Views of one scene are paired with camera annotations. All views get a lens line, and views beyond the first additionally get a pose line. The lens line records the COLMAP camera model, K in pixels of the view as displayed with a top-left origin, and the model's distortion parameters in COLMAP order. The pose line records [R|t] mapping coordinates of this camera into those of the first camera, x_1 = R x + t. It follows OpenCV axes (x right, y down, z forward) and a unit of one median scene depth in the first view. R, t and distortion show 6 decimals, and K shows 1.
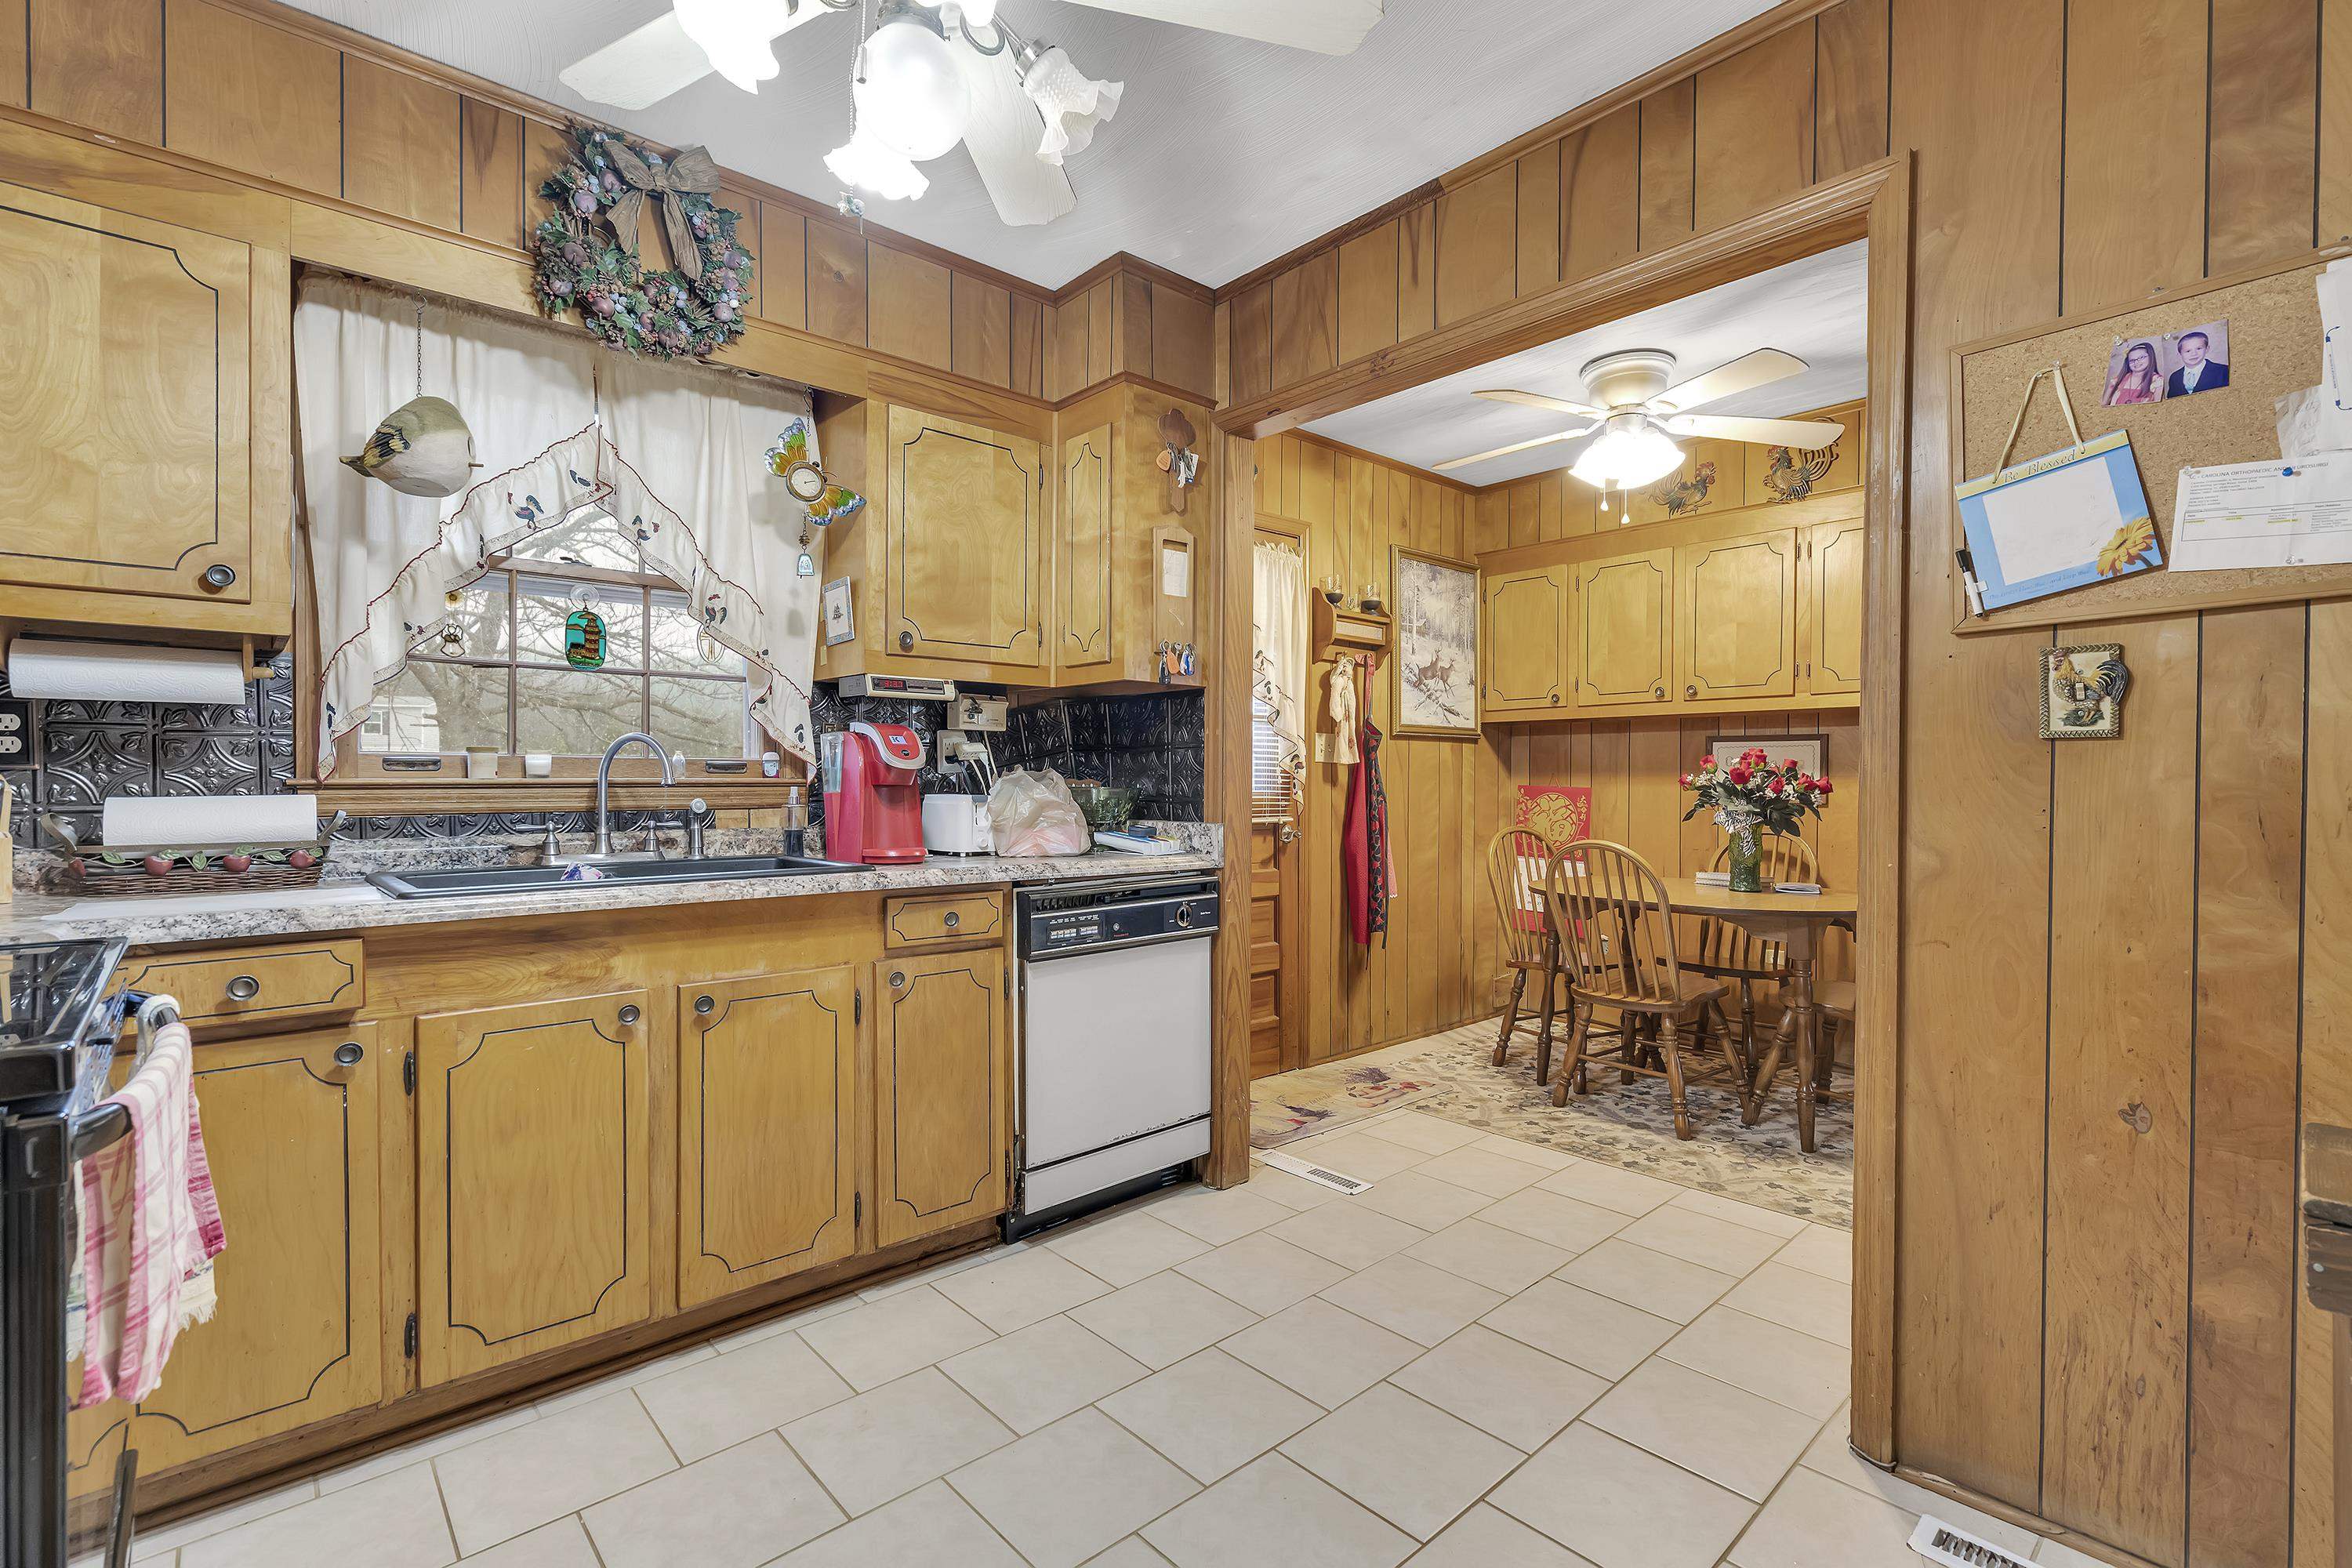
lens RADIAL K [[1060.4, 0, 1176.0], [0, 1060.4, 784.0], [0, 0, 1]] dist [-0.000624, -0.000078]
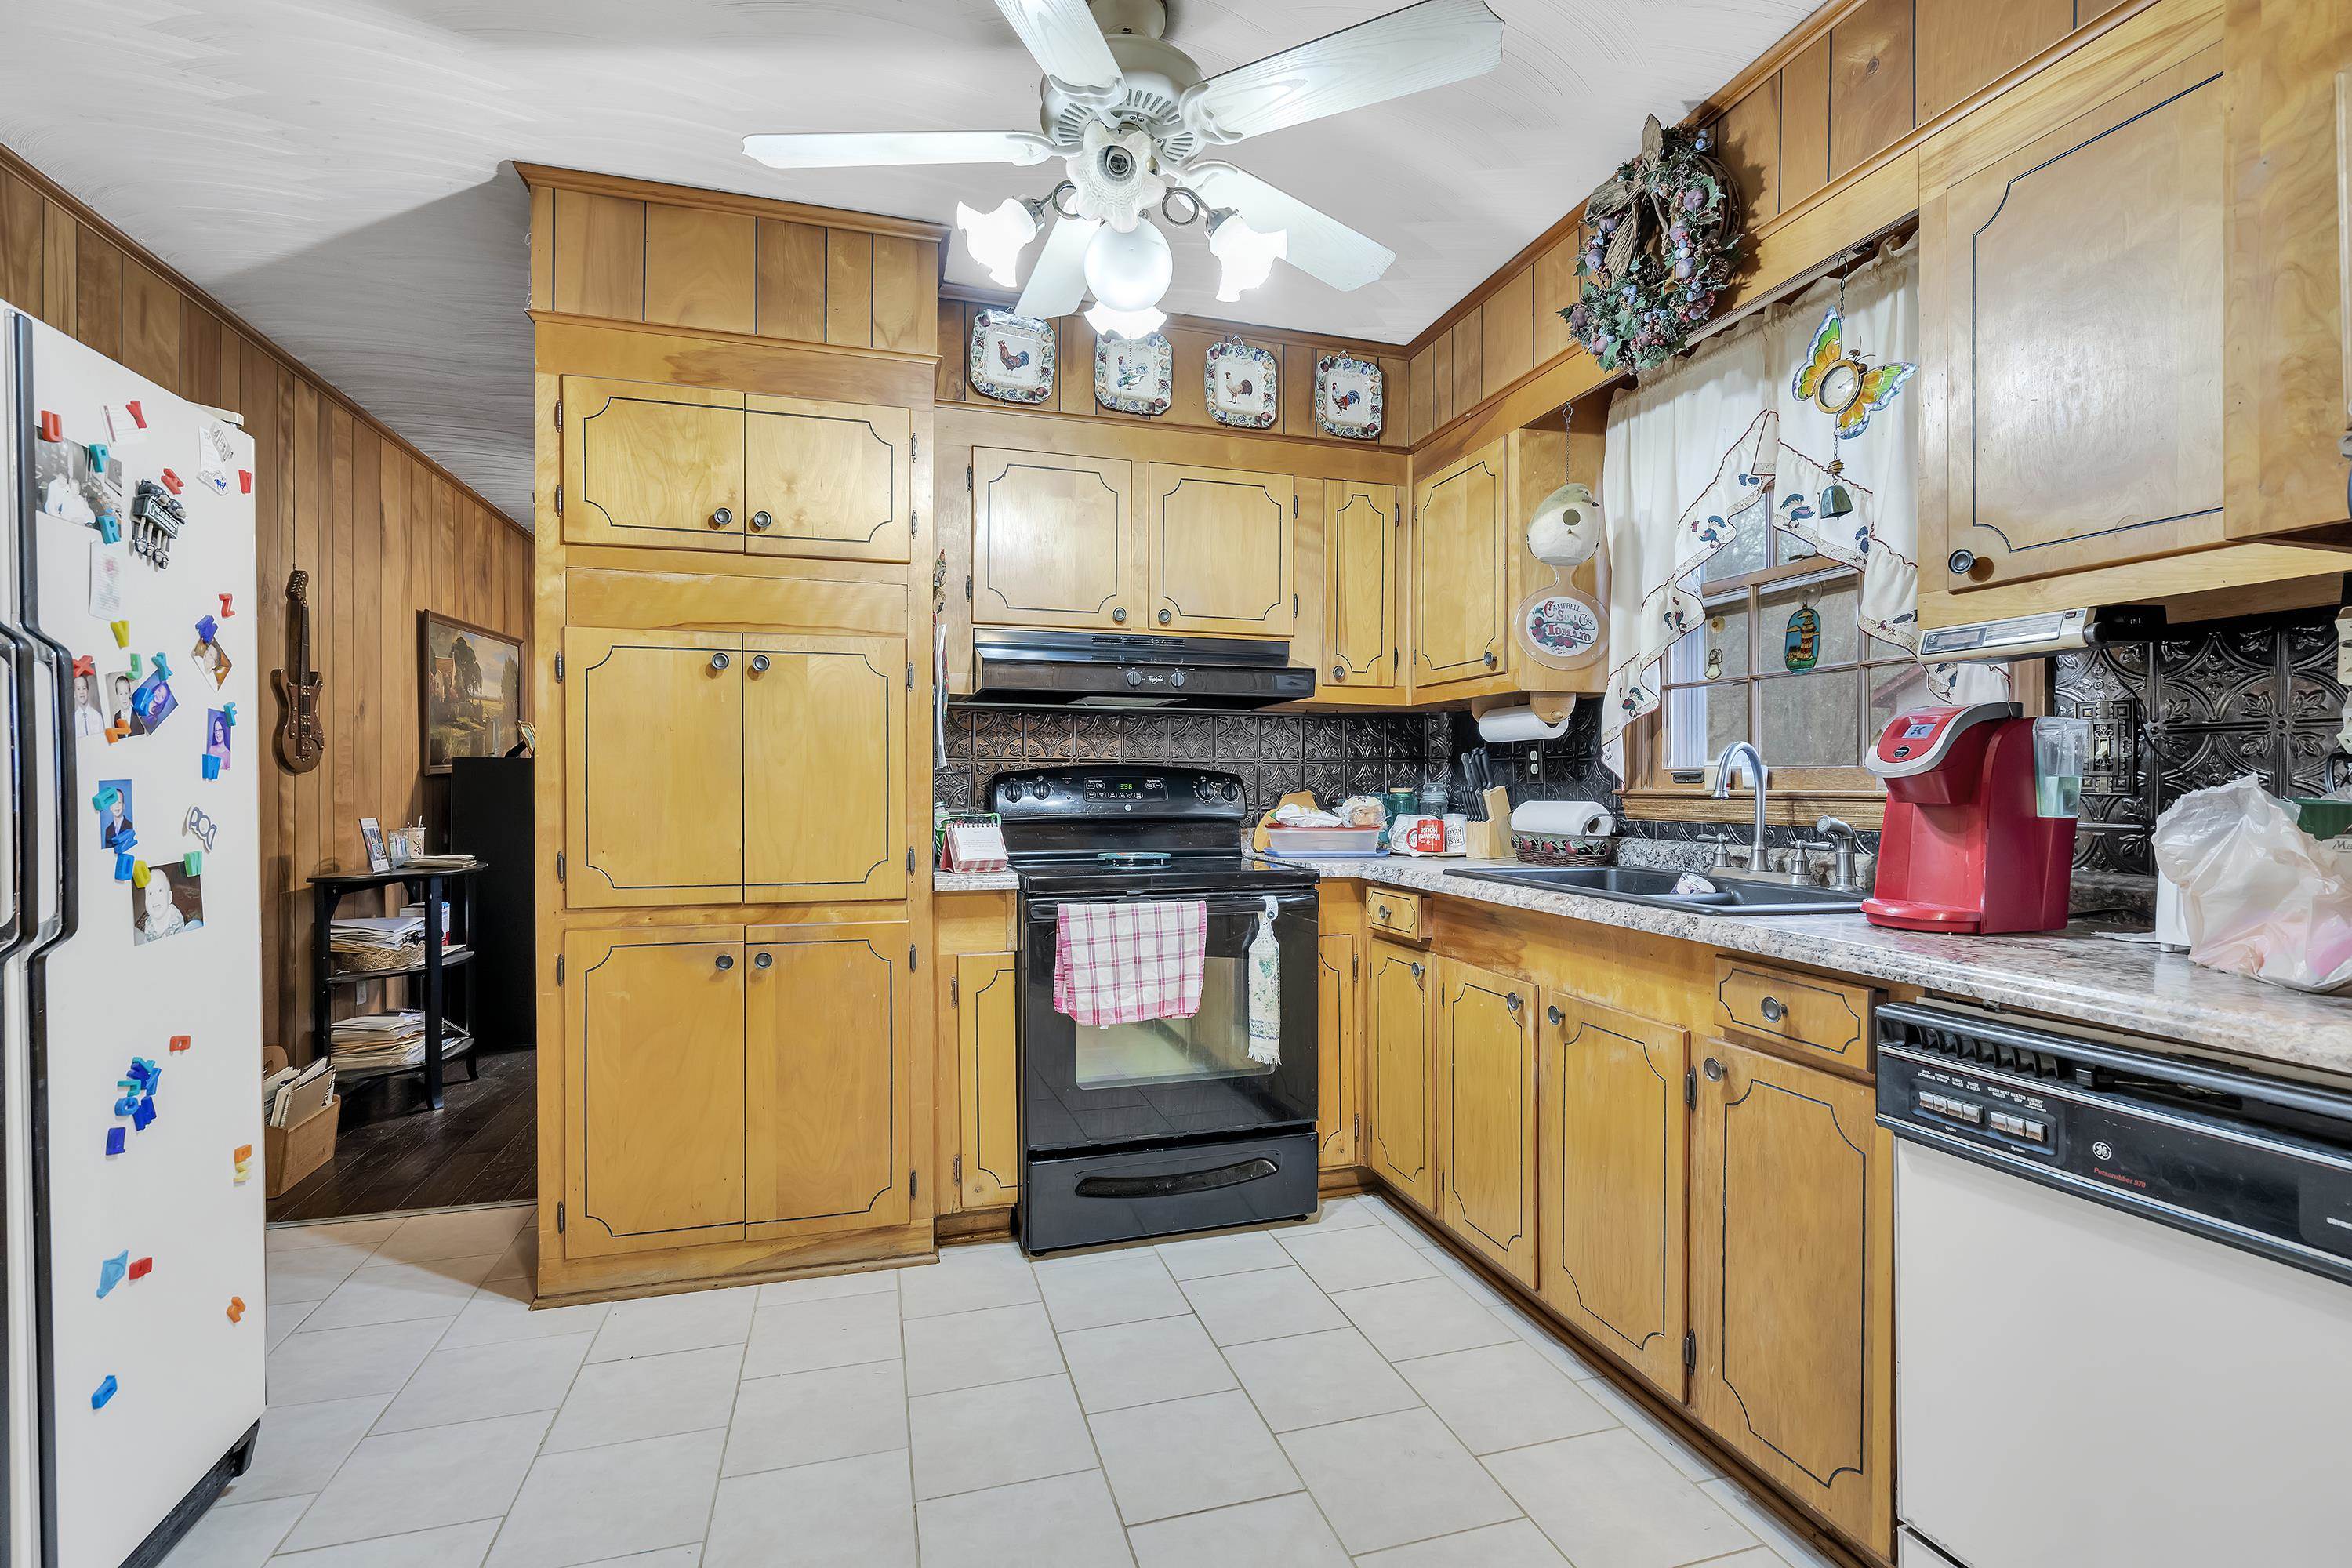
lens RADIAL K [[1060.4, 0, 1176.0], [0, 1060.4, 784.0], [0, 0, 1]] dist [-0.000624, -0.000078]
pose [[-0.422583, -0.000252, -0.906324, 0.544164], [-0.005433, 0.999983, 0.002255, -0.010489], [0.906308, 0.005877, -0.422577, 0.958500]]
